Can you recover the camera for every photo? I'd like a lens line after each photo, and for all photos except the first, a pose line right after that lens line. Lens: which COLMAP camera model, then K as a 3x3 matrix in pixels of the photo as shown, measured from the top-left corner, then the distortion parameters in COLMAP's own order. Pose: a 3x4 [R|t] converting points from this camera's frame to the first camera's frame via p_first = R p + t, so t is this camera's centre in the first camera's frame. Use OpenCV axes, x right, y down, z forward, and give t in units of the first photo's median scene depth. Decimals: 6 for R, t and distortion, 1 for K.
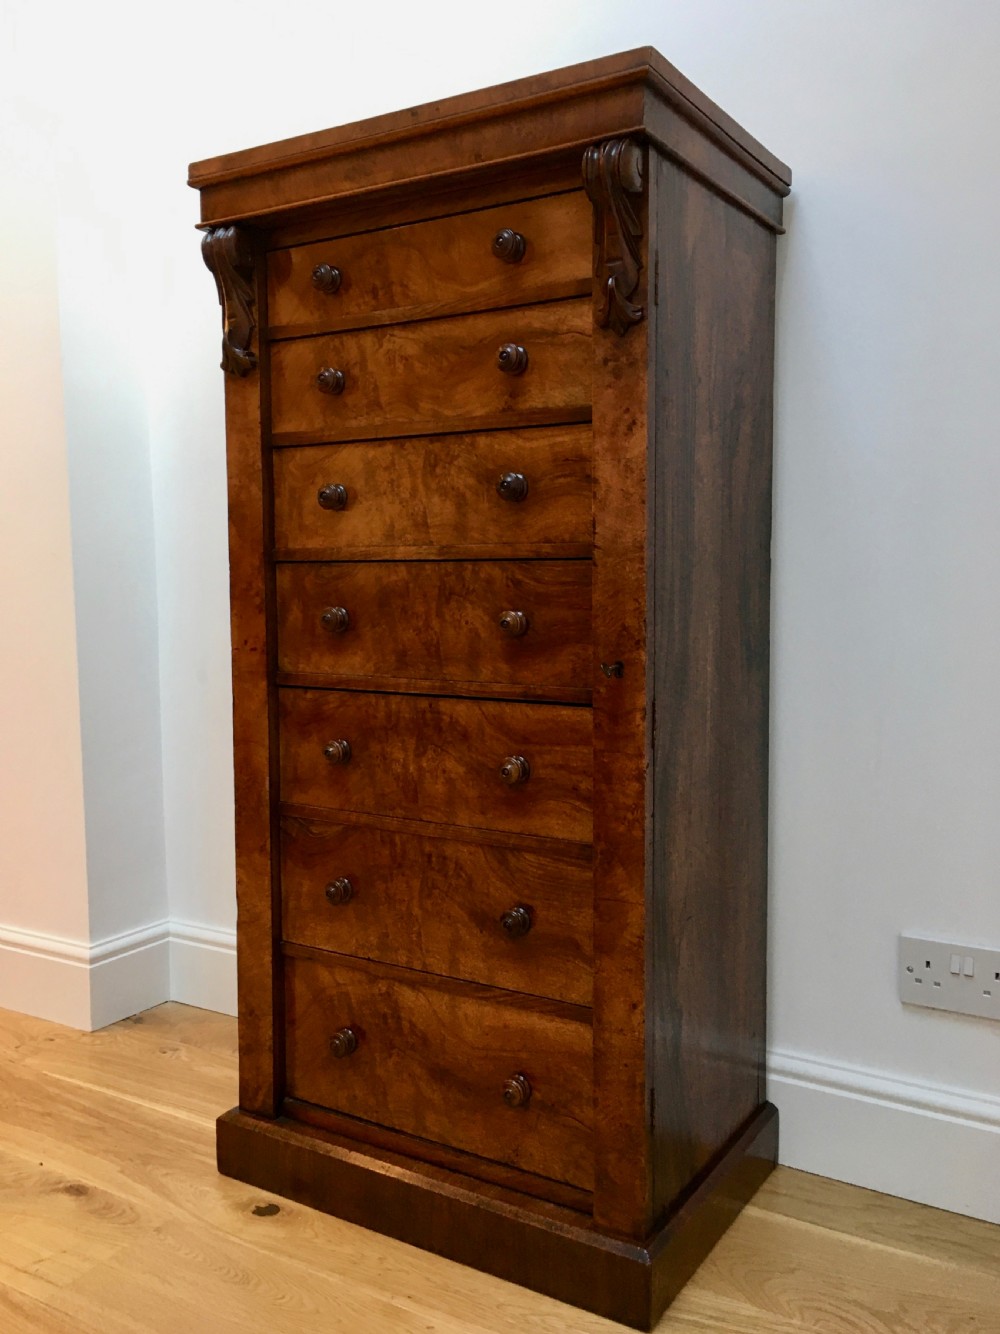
lens RADIAL K [[1158.2, 0, 500.0], [0, 1158.2, 667.0], [0, 0, 1]] dist [0.077855, -0.082109]
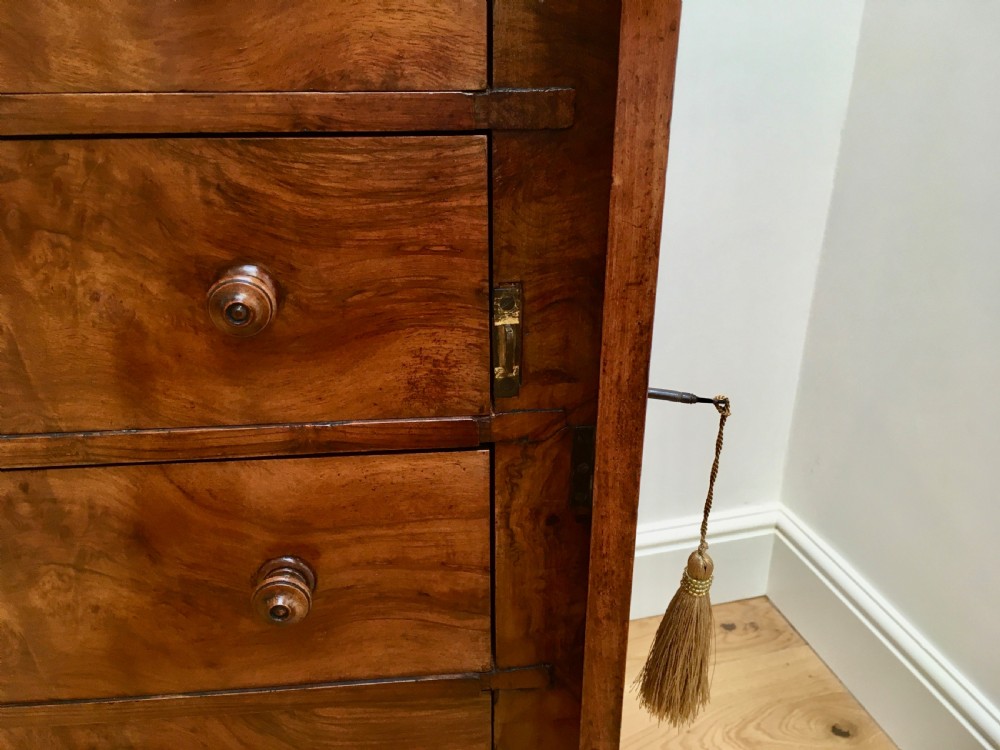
lens RADIAL K [[868.2, 0, 496.1], [0, 868.2, 377.6], [0, 0, 1]] dist [0.077855, -0.082109]
pose [[0.801623, -0.255975, 0.540257, -0.085637], [0.047242, 0.927994, 0.369588, -0.114075], [-0.595961, -0.270748, 0.755994, 0.670074]]
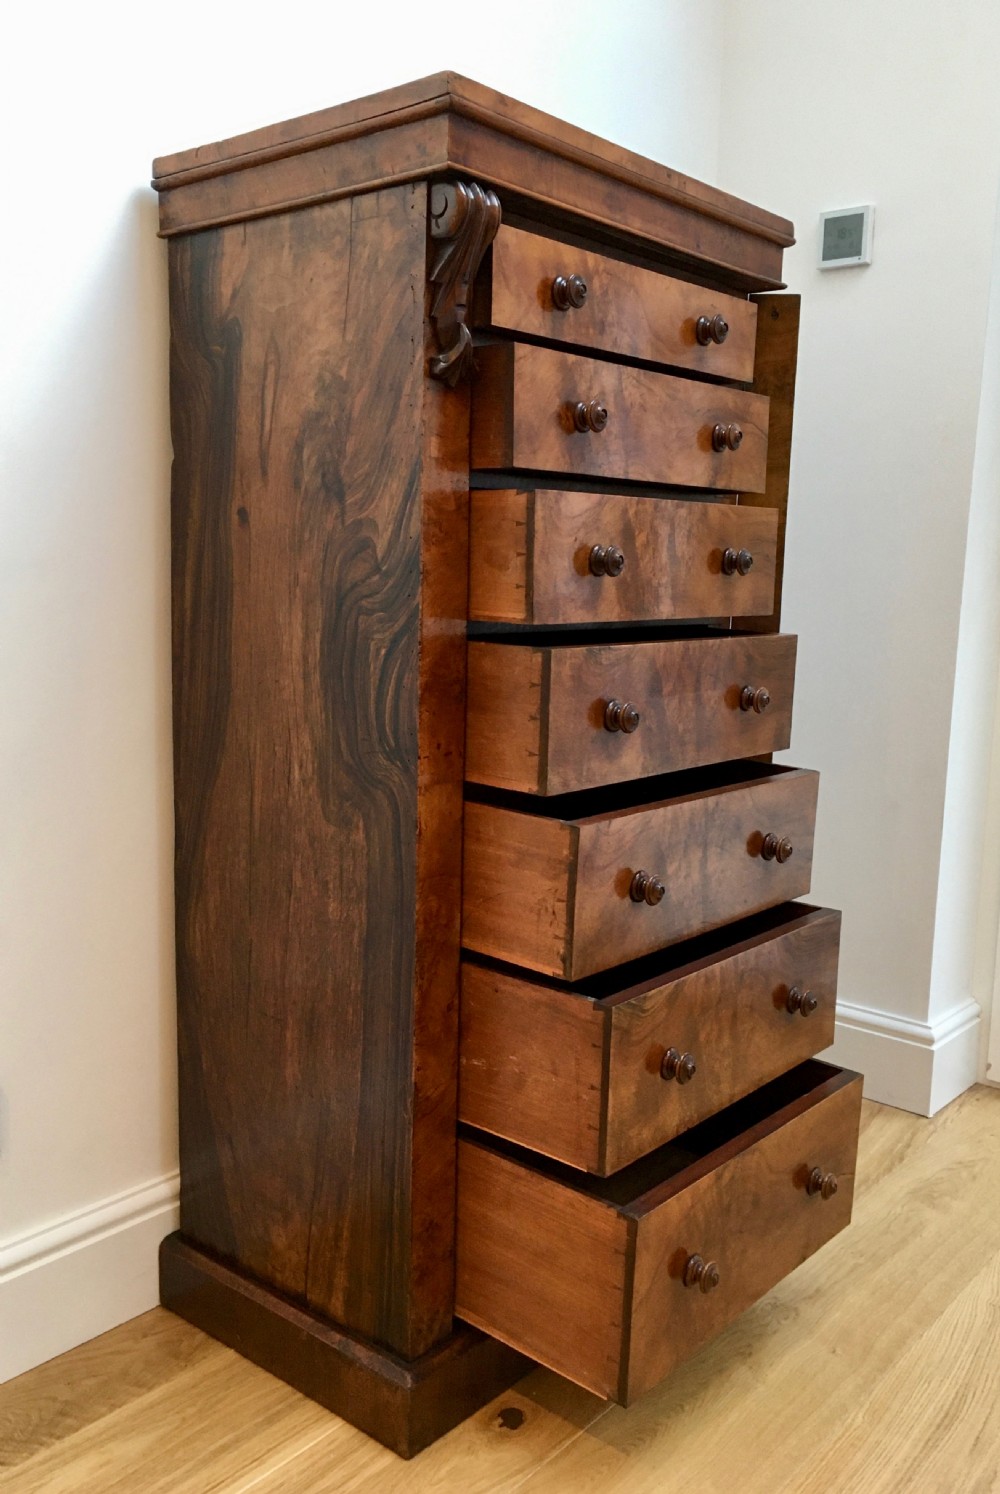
lens RADIAL K [[1304.8, 0, 501.6], [0, 1304.8, 742.8], [0, 0, 1]] dist [0.074903, -0.082879]
pose [[0.144294, -0.133726, 0.980457, -1.134911], [0.059713, 0.990197, 0.126267, -0.139119], [-0.987732, 0.040327, 0.150865, 0.913184]]
